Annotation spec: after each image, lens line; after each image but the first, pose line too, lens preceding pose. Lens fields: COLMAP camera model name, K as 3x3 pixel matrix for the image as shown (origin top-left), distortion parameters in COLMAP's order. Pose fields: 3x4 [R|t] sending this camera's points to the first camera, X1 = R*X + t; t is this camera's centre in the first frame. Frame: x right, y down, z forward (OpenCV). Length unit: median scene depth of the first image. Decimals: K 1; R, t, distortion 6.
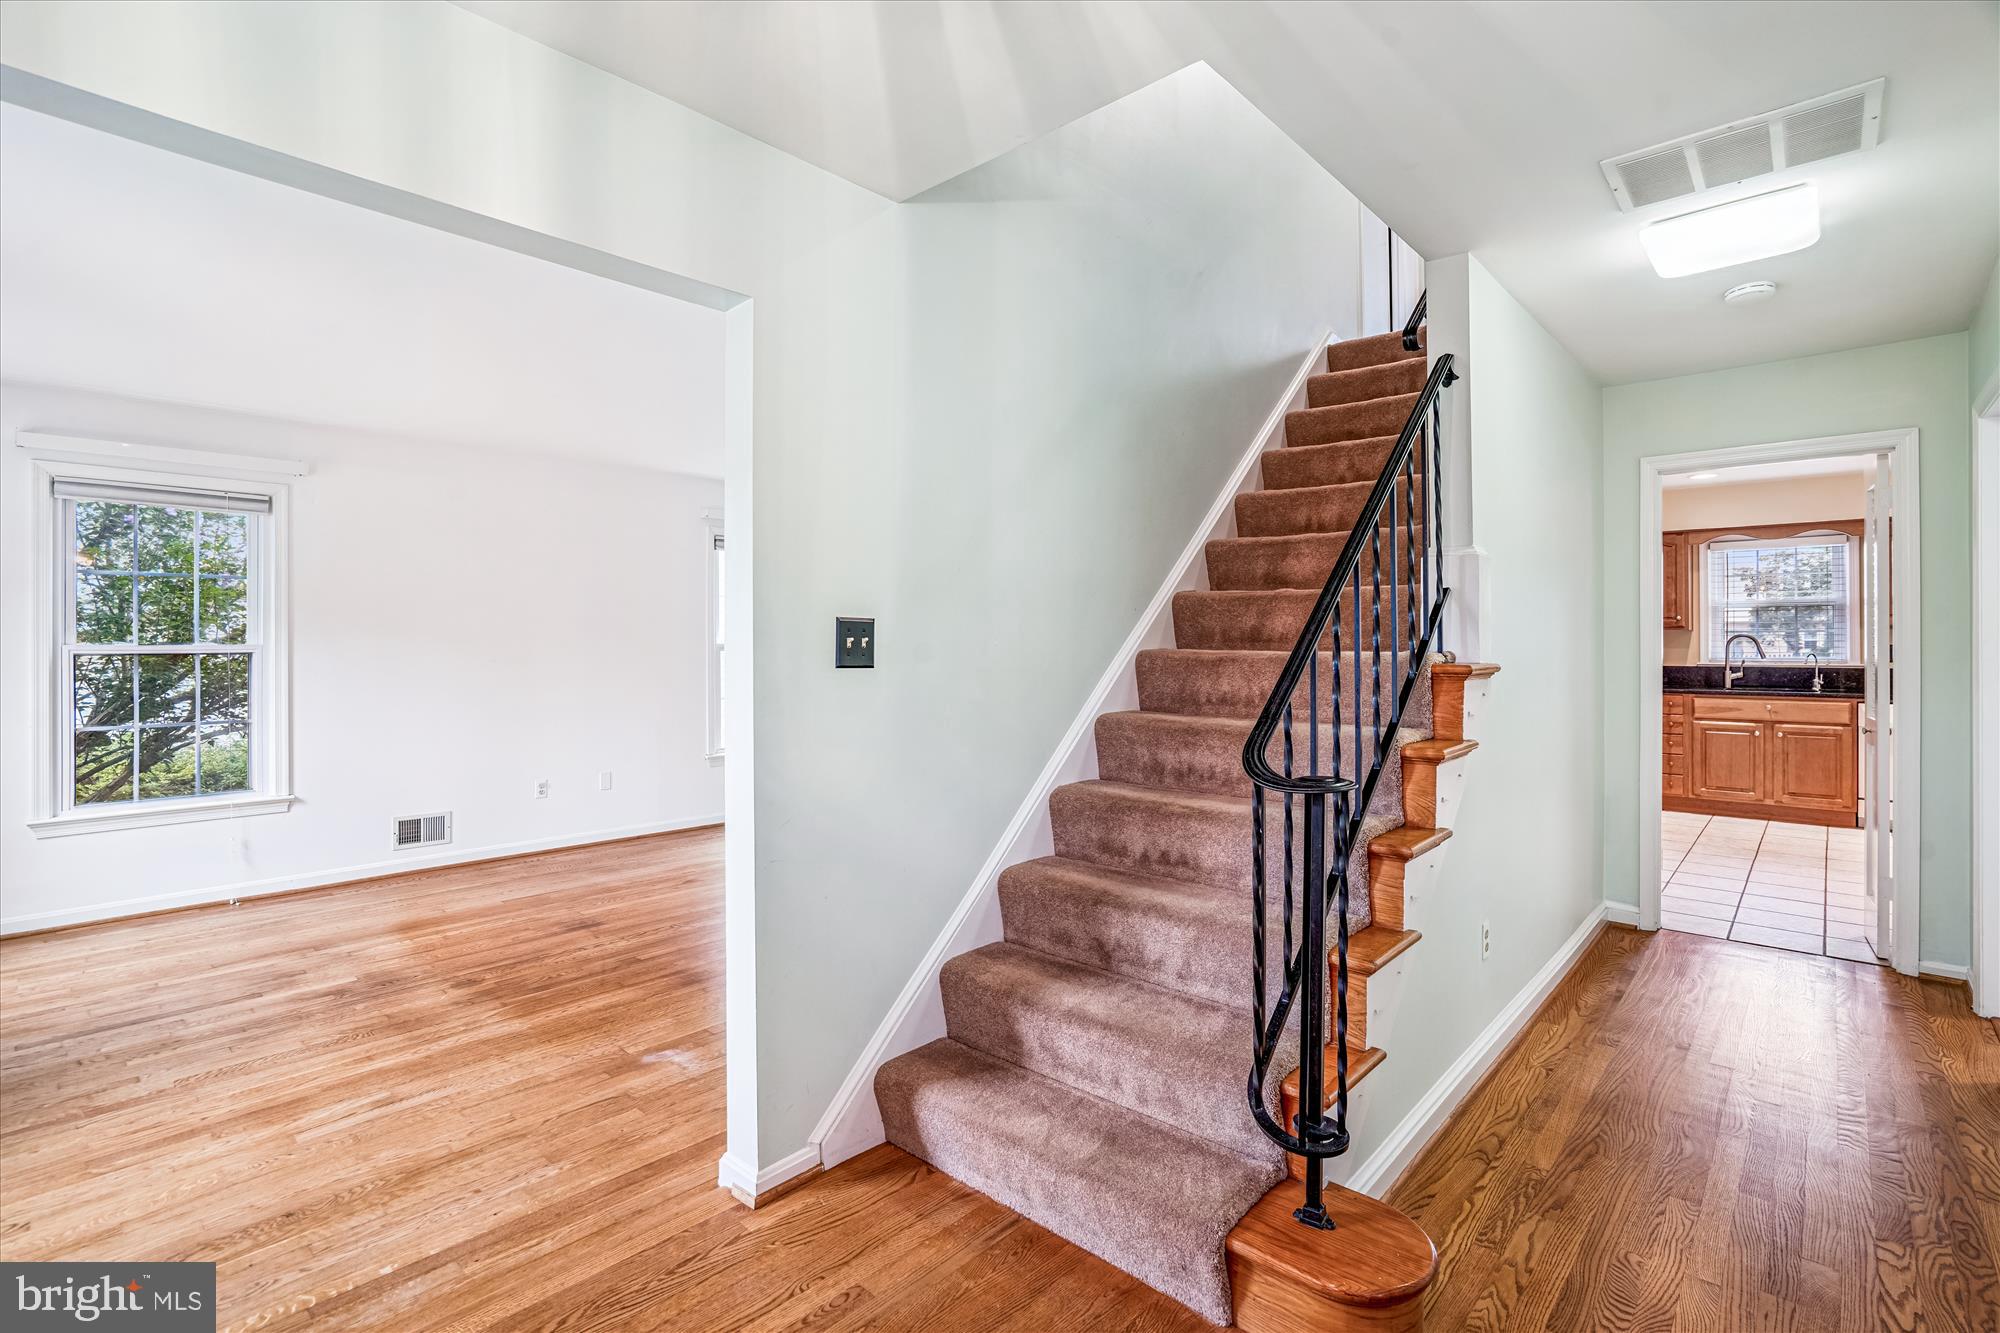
lens RADIAL K [[921.1, 0, 998.1], [0, 921.1, 653.6], [0, 0, 1]] dist [-0.035420, 0.013553]
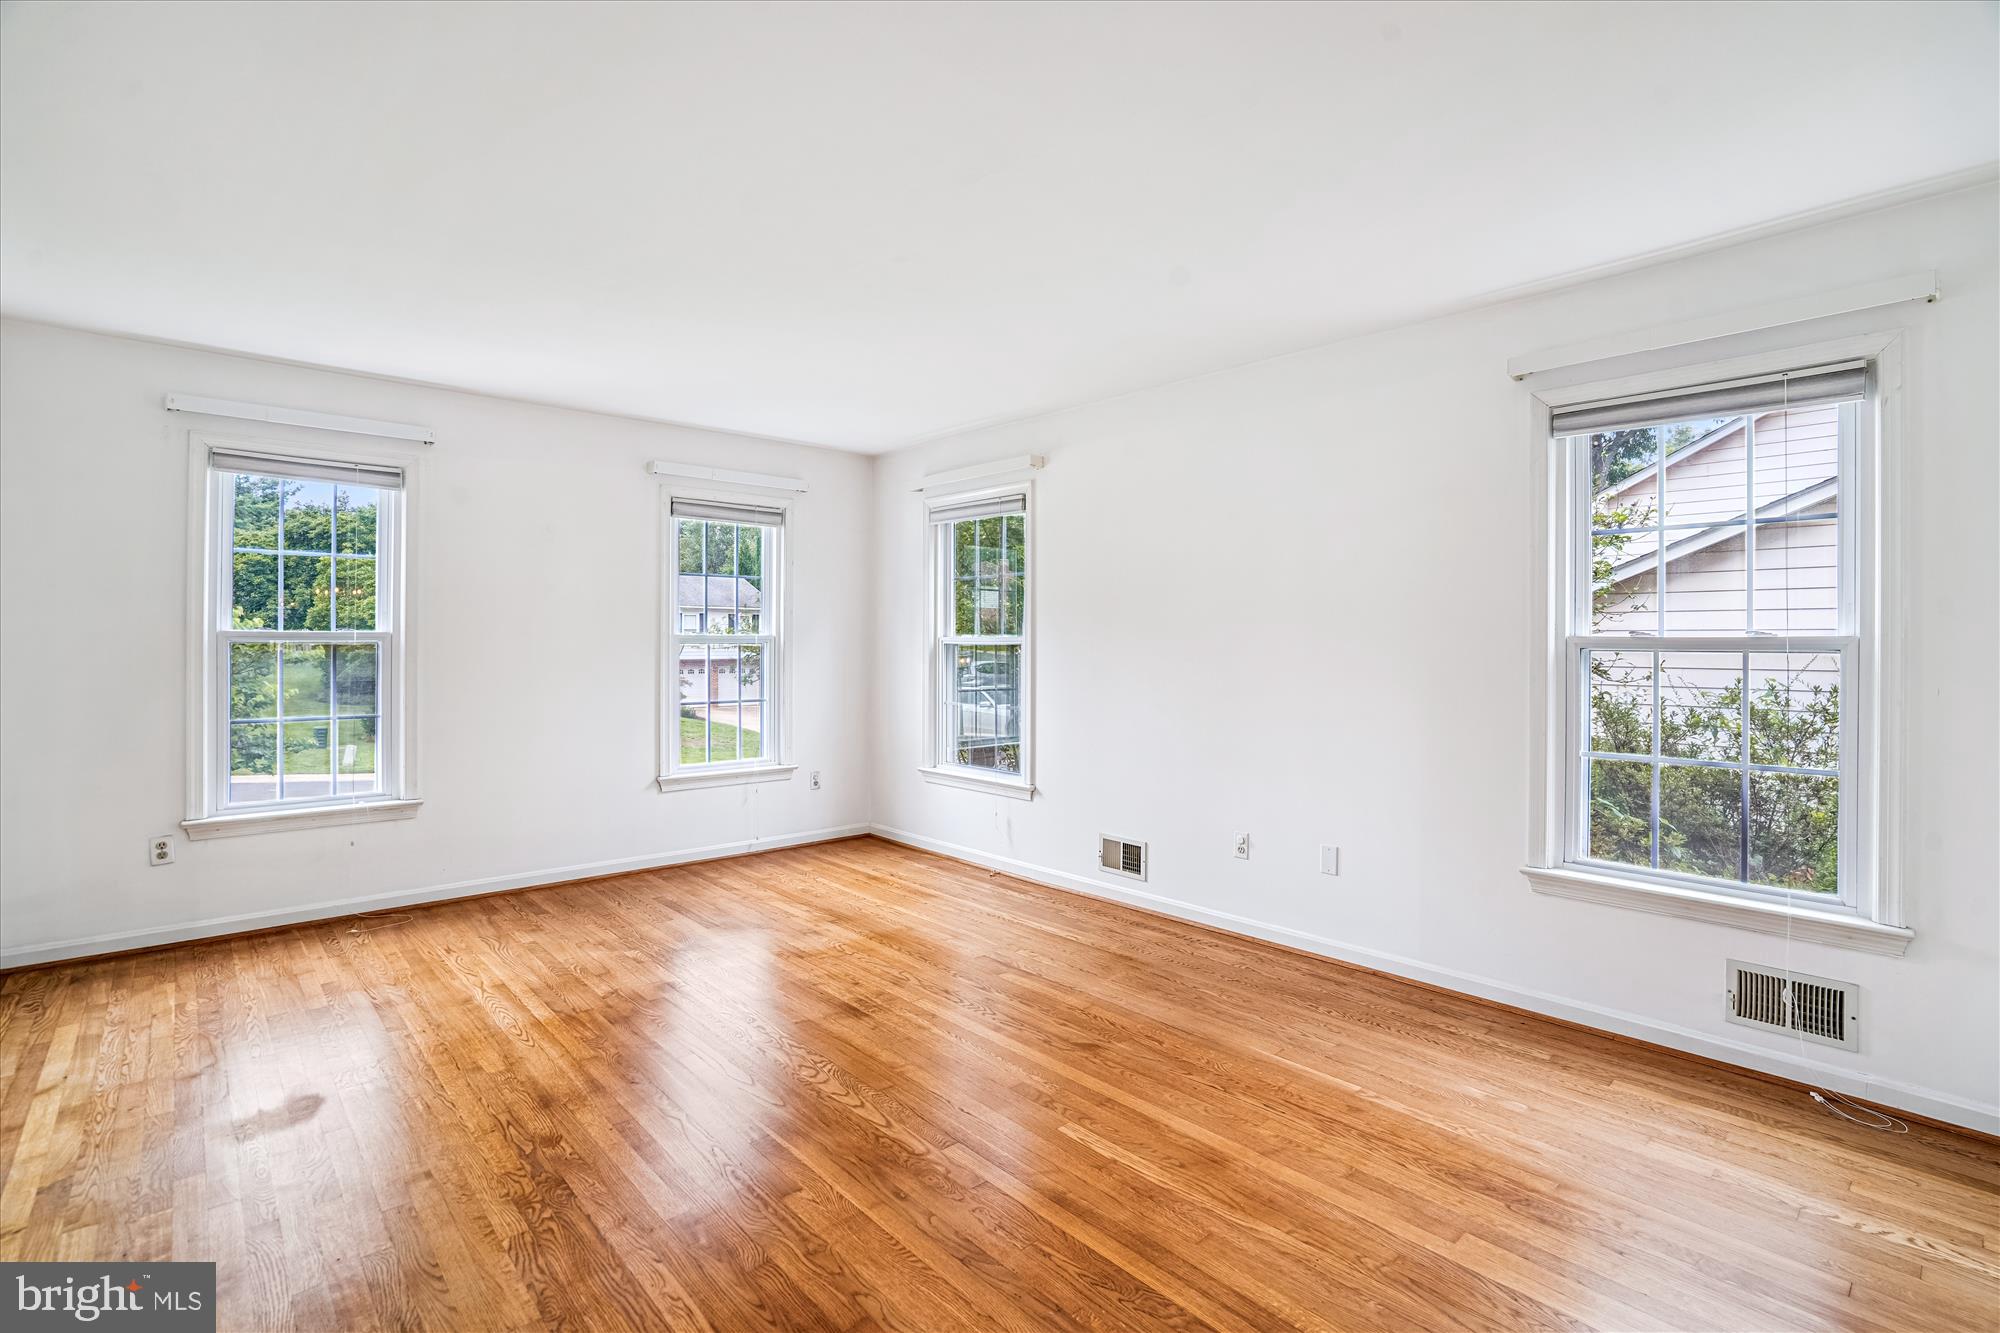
lens RADIAL K [[914.7, 0, 1000.5], [0, 914.7, 661.8], [0, 0, 1]] dist [-0.038691, 0.017362]
pose [[-0.084825, 0.021999, -0.996153, 0.292116], [-0.011975, 0.999662, 0.023096, -0.009225], [0.996324, 0.013888, -0.084533, 1.214862]]
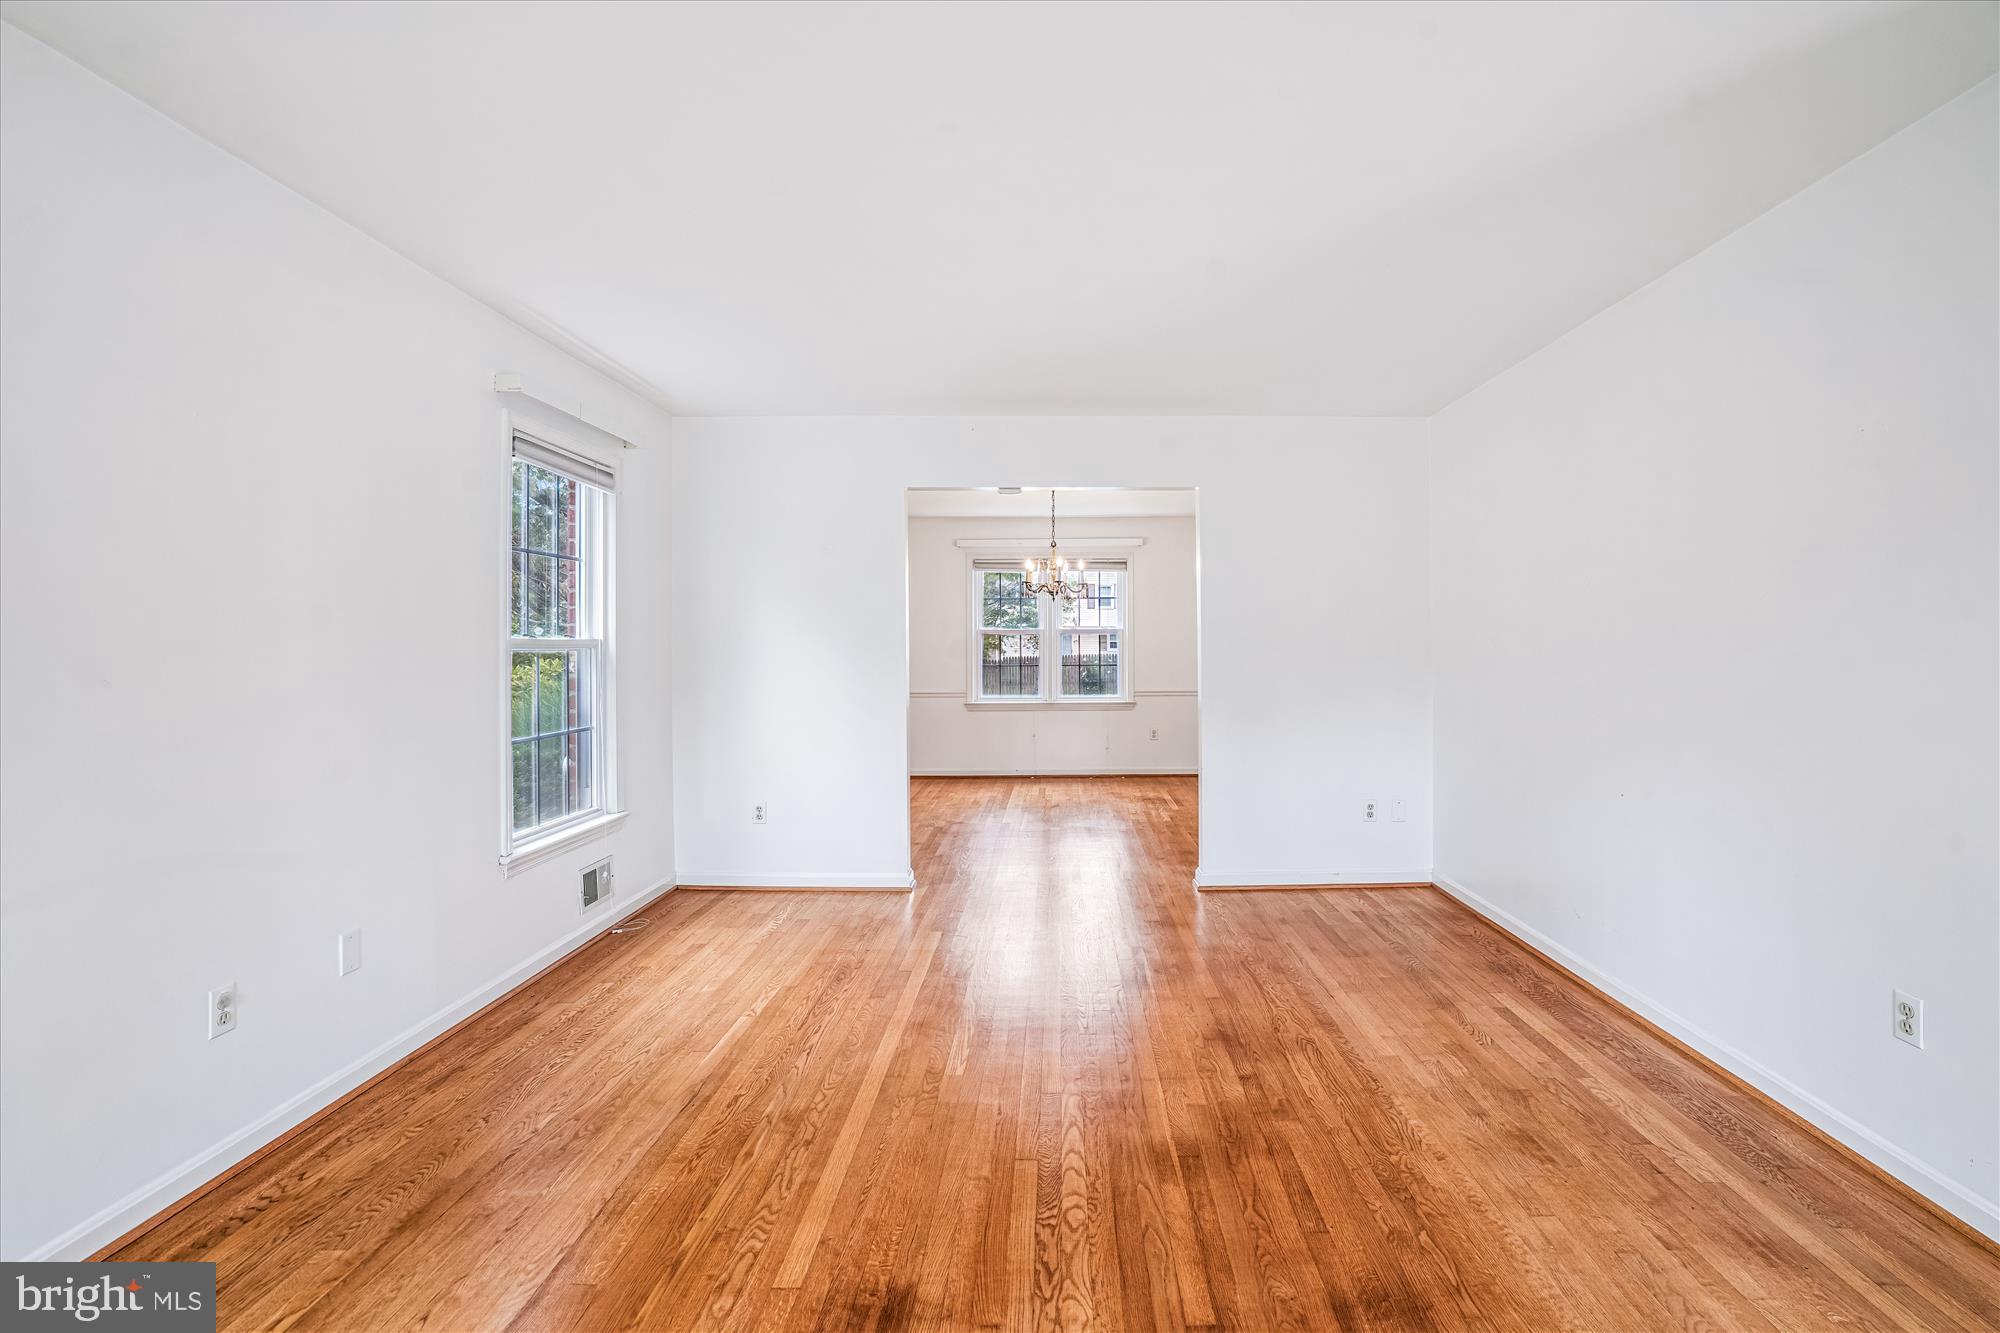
lens RADIAL K [[945.3, 0, 1054.6], [0, 945.3, 641.1], [0, 0, 1]] dist [-0.002221, -0.000220]
pose [[0.739208, 0.004805, 0.673460, -0.709706], [0.003281, 0.999937, -0.010735, -0.004899], [-0.673470, 0.010145, 0.739145, 0.642569]]
